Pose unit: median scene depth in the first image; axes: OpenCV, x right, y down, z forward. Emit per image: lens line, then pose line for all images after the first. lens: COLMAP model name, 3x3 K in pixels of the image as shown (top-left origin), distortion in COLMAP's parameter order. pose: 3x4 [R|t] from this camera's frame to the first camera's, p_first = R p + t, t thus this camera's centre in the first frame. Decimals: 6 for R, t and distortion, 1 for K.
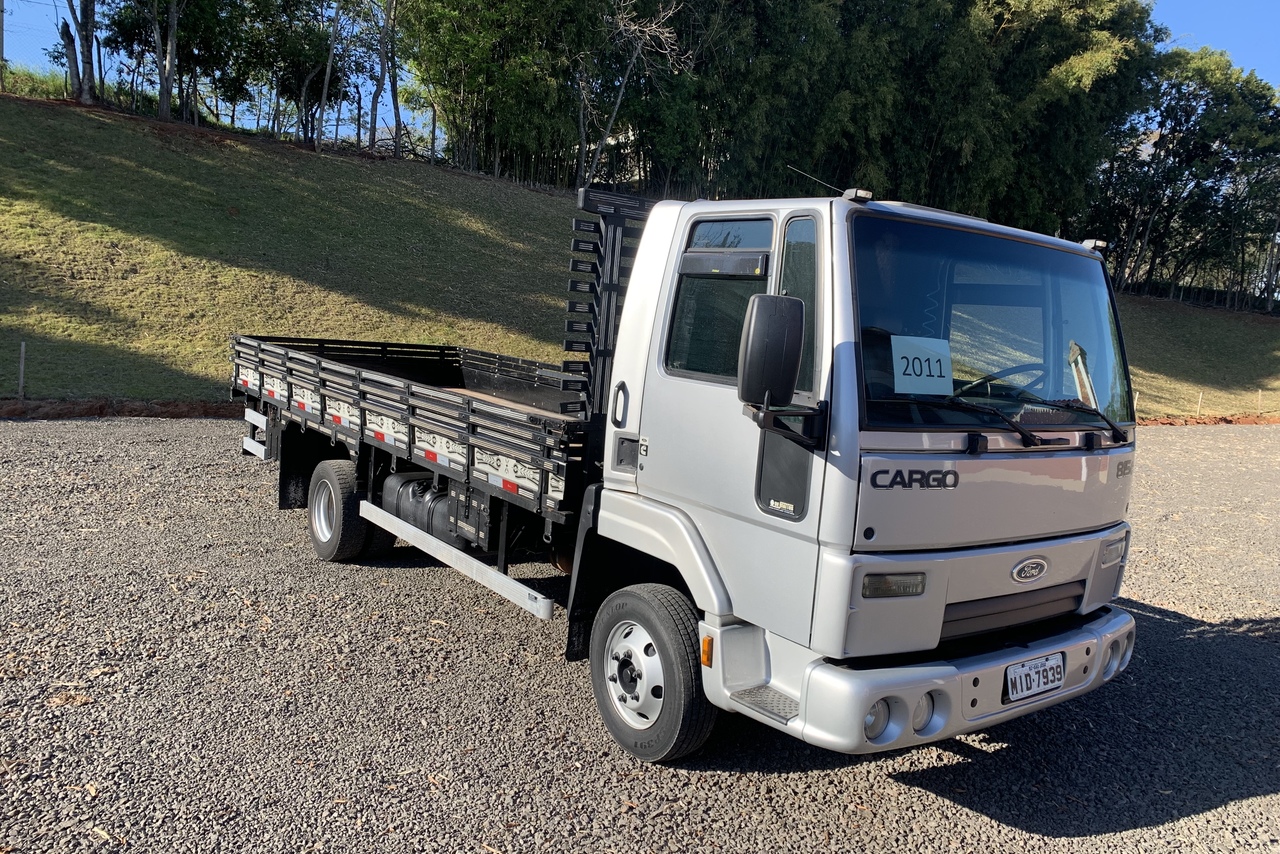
lens RADIAL K [[969.1, 0, 639.2], [0, 969.1, 419.3], [0, 0, 1]] dist [0.031143, -0.028861]
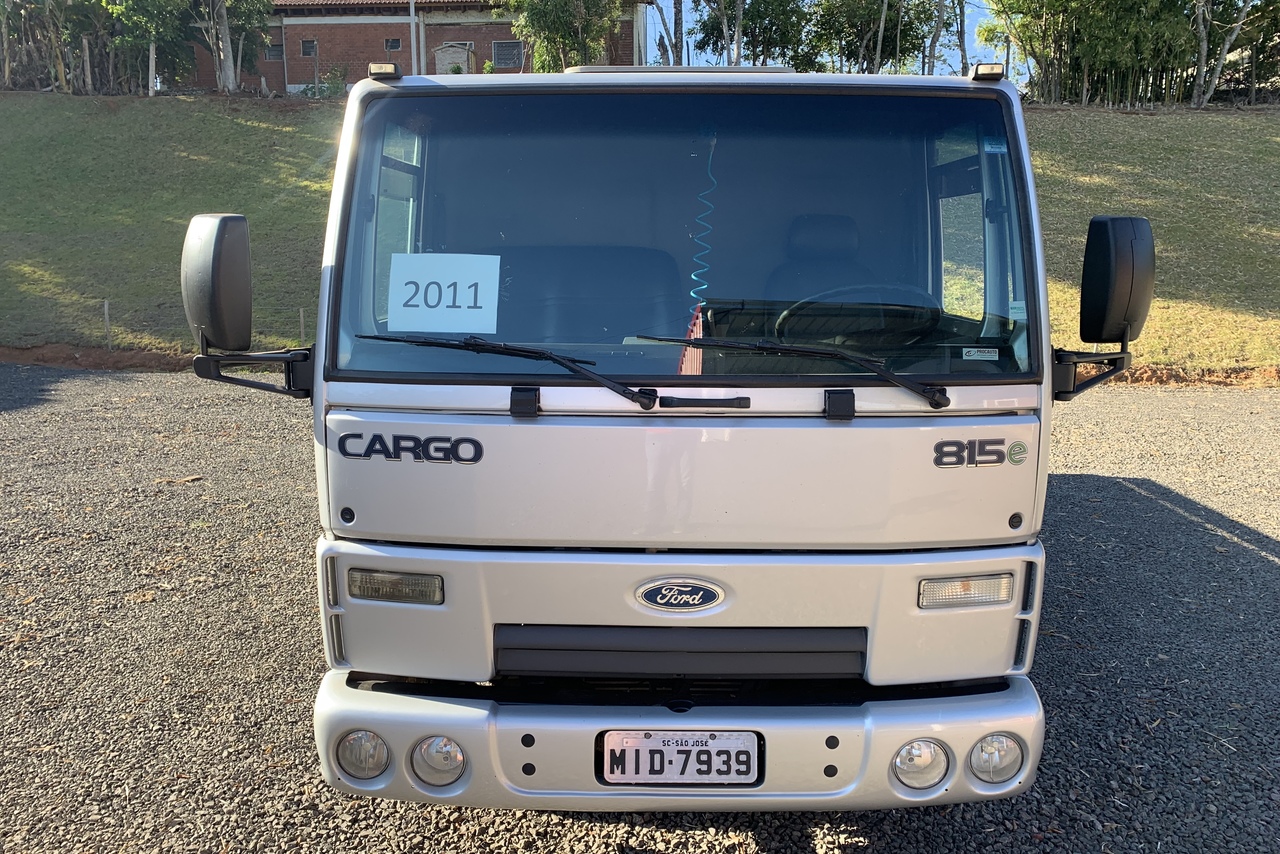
lens RADIAL K [[969.1, 0, 639.2], [0, 969.1, 419.3], [0, 0, 1]] dist [0.031143, -0.028861]
pose [[0.791821, 0.026271, -0.610188, 0.799810], [-0.002746, 0.999217, 0.039458, 0.009630], [0.610747, -0.029568, 0.791273, 0.481240]]
